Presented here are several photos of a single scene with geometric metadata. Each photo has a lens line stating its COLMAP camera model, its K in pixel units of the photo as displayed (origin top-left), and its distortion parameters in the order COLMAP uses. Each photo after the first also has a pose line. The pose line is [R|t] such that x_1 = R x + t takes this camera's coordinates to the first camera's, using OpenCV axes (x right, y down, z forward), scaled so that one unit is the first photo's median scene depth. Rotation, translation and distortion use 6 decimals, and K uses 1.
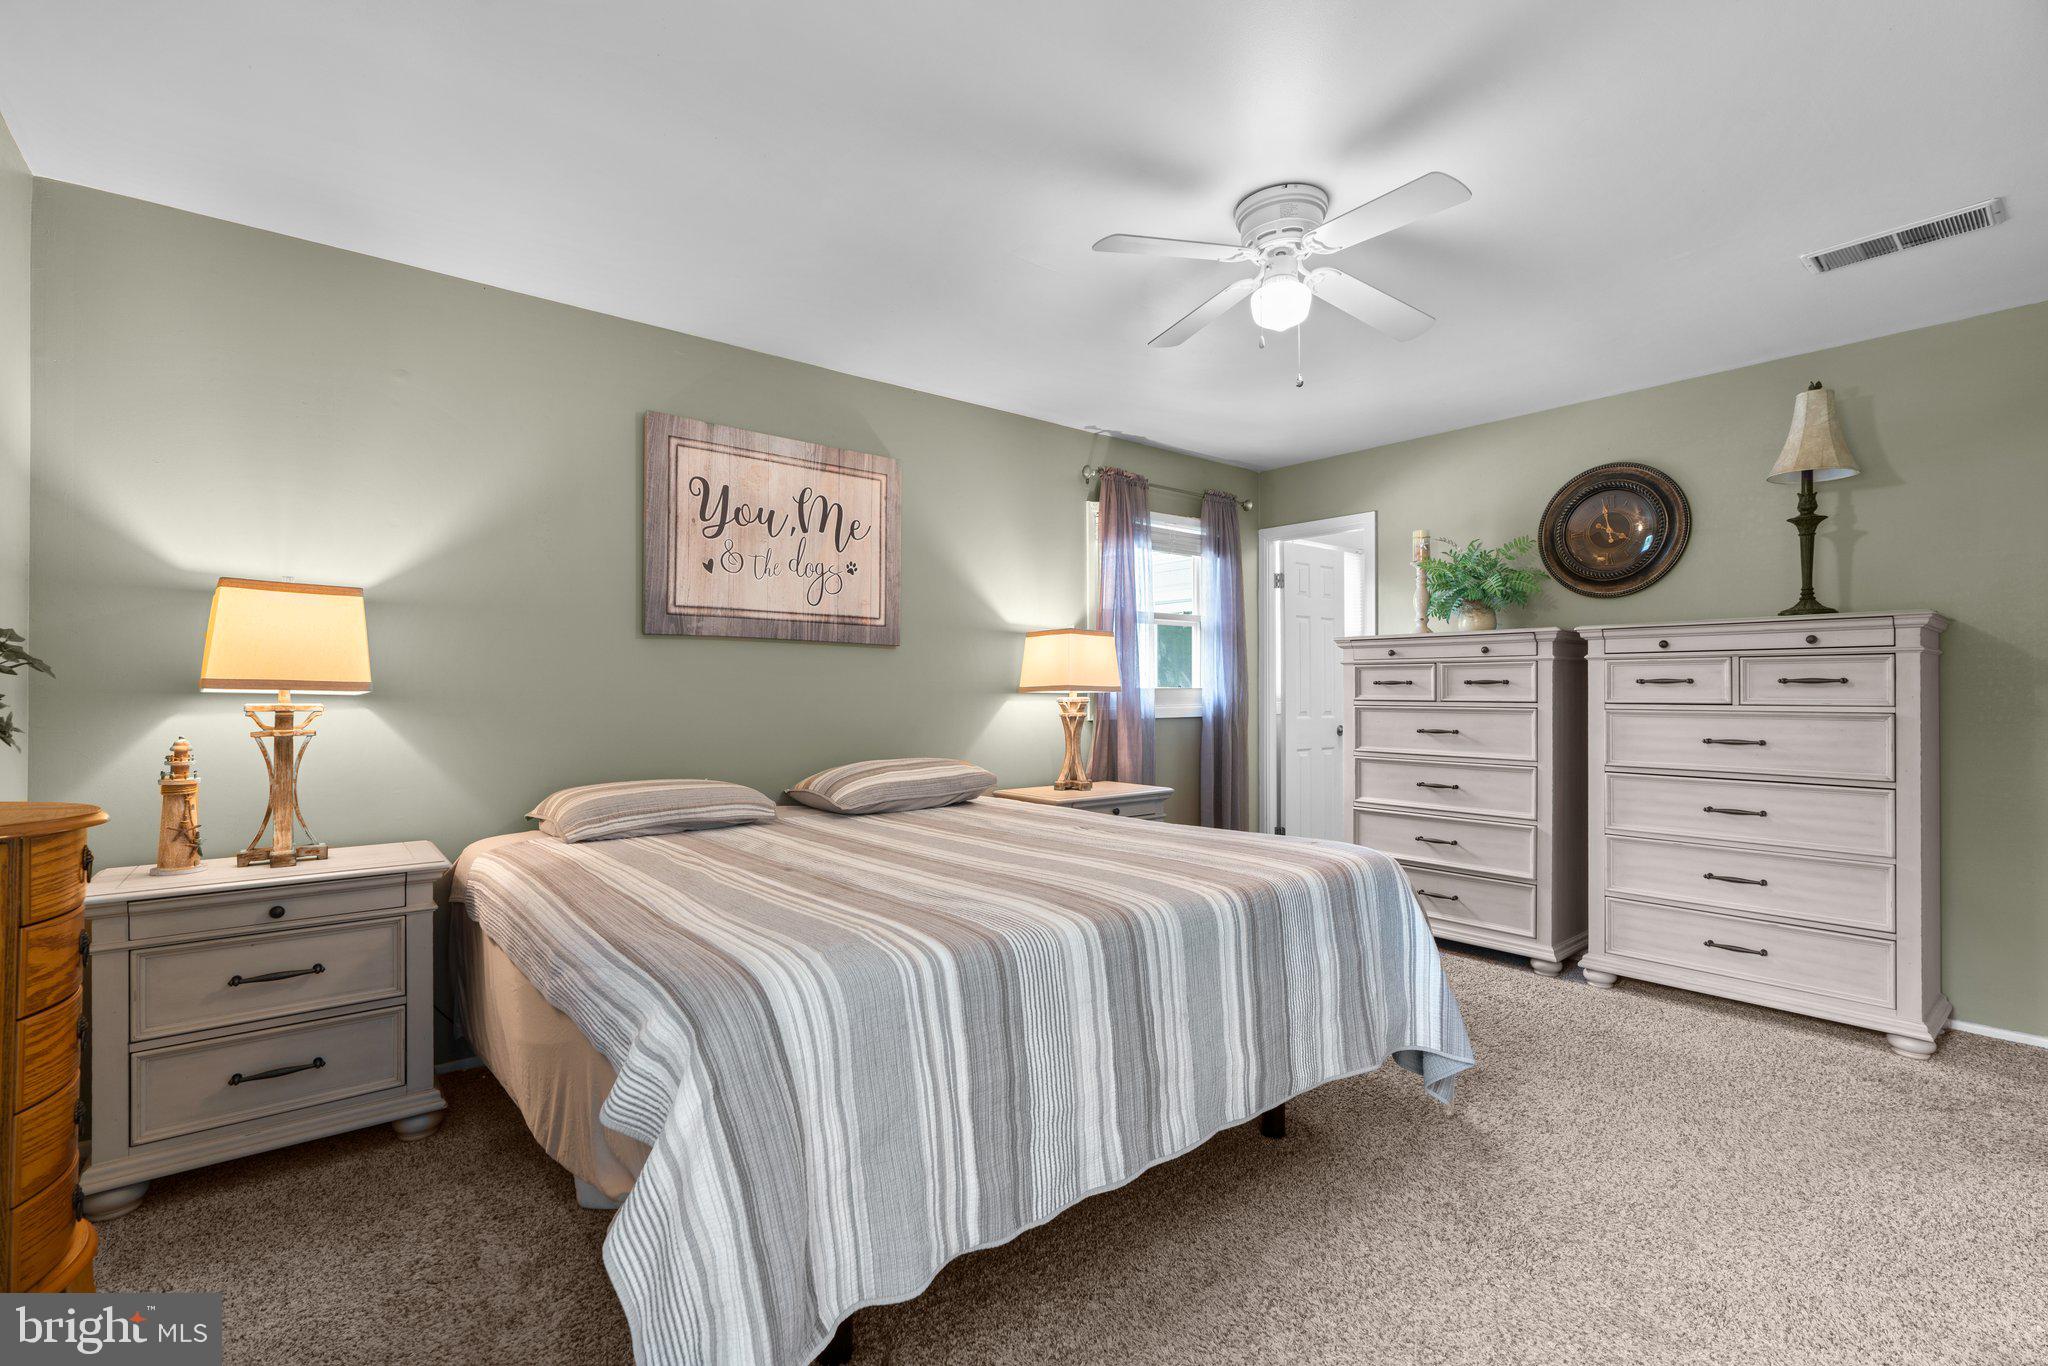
lens RADIAL K [[919.4, 0, 1020.3], [0, 919.4, 695.7], [0, 0, 1]] dist [-0.014395, 0.005429]
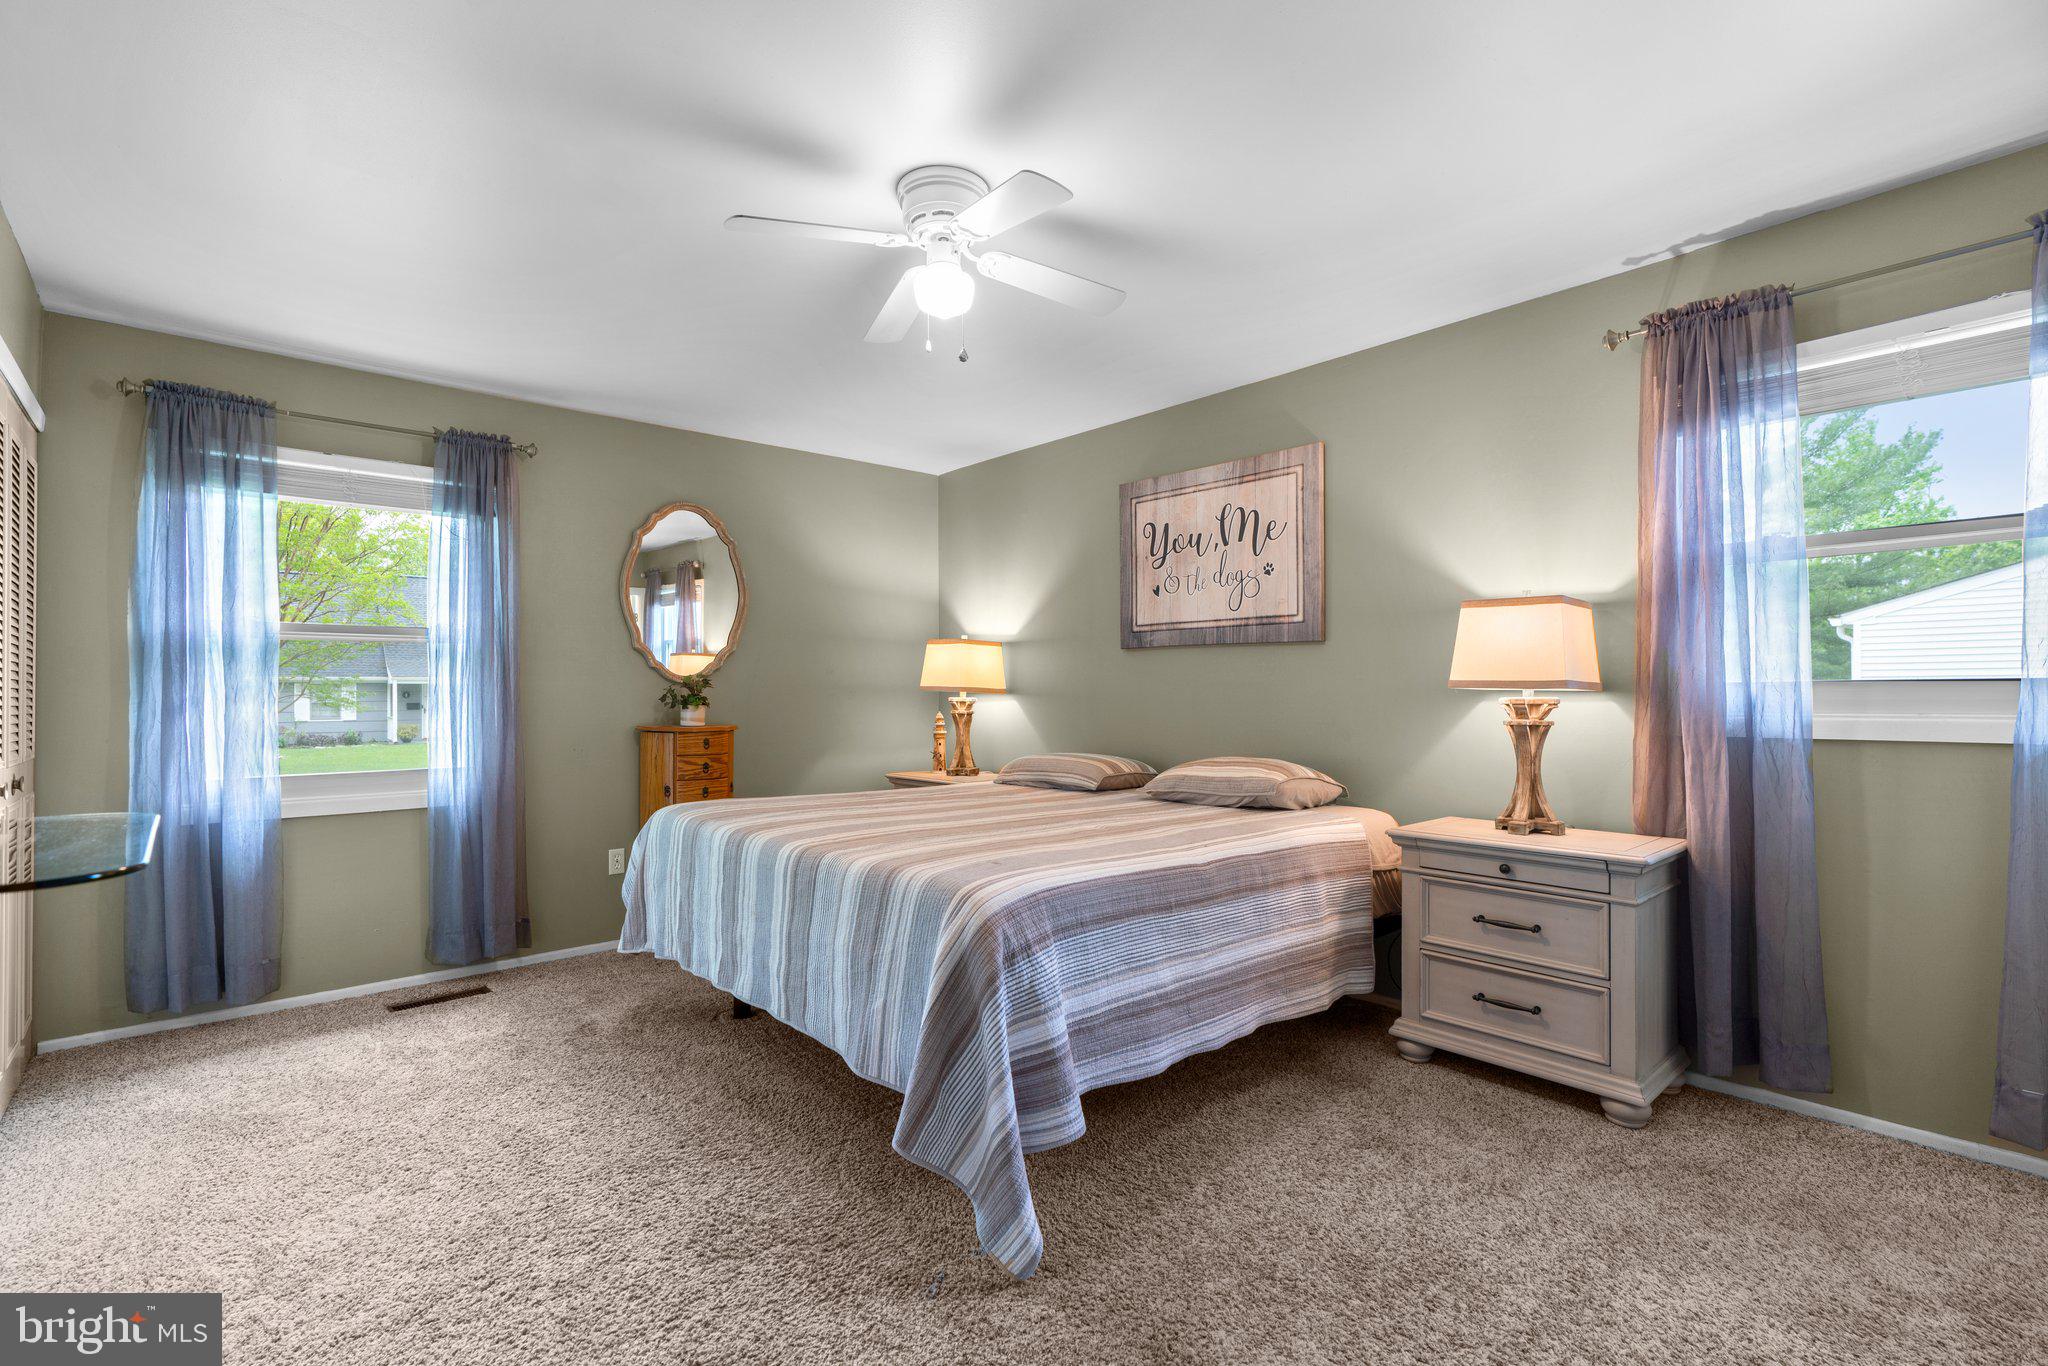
lens RADIAL K [[919.4, 0, 1018.6], [0, 919.4, 681.3], [0, 0, 1]] dist [-0.014395, 0.005429]
pose [[0.029432, -0.008645, -0.999529, 0.840186], [-0.000747, 0.999962, -0.008671, -0.005813], [0.999567, 0.001002, 0.029425, 0.710631]]
